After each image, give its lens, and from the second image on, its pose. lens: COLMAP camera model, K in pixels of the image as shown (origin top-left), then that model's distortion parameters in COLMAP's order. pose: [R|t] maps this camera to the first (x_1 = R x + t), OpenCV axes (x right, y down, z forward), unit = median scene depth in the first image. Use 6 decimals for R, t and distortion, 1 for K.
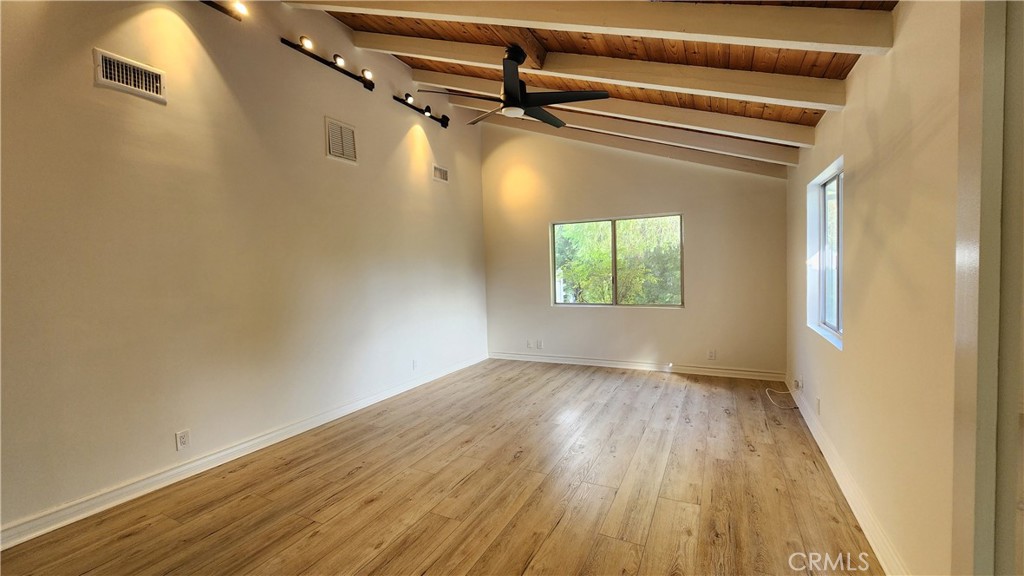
lens RADIAL K [[420.1, 0, 513.7], [0, 420.1, 287.1], [0, 0, 1]] dist [-0.001300, 0.000005]
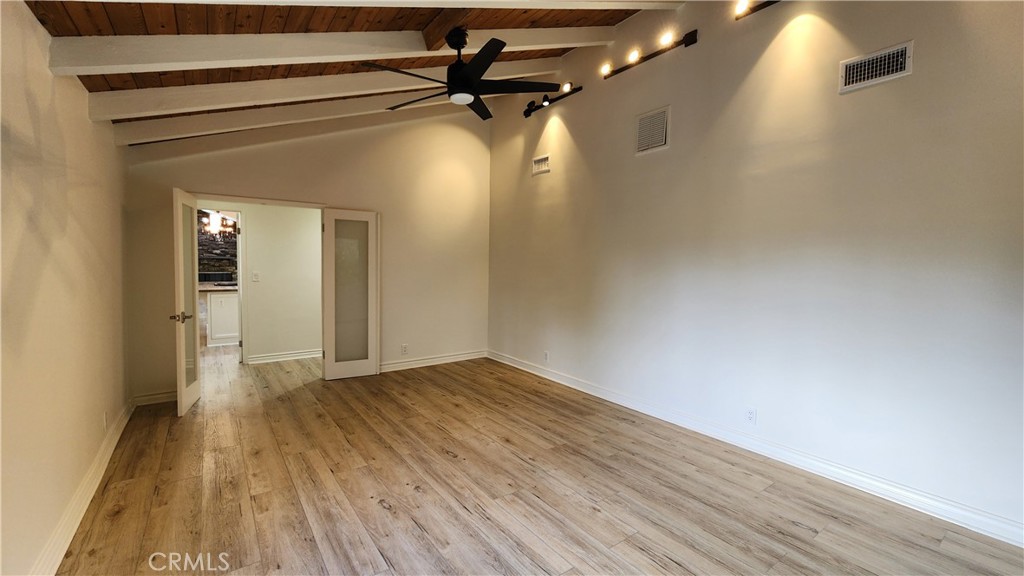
lens RADIAL K [[420.1, 0, 511.7], [0, 420.1, 285.5], [0, 0, 1]] dist [-0.001300, 0.000005]
pose [[-0.466638, 0.063044, -0.882199, 0.801280], [-0.040973, 0.994845, 0.092766, -0.095177], [0.883499, 0.079435, -0.461649, 1.568528]]
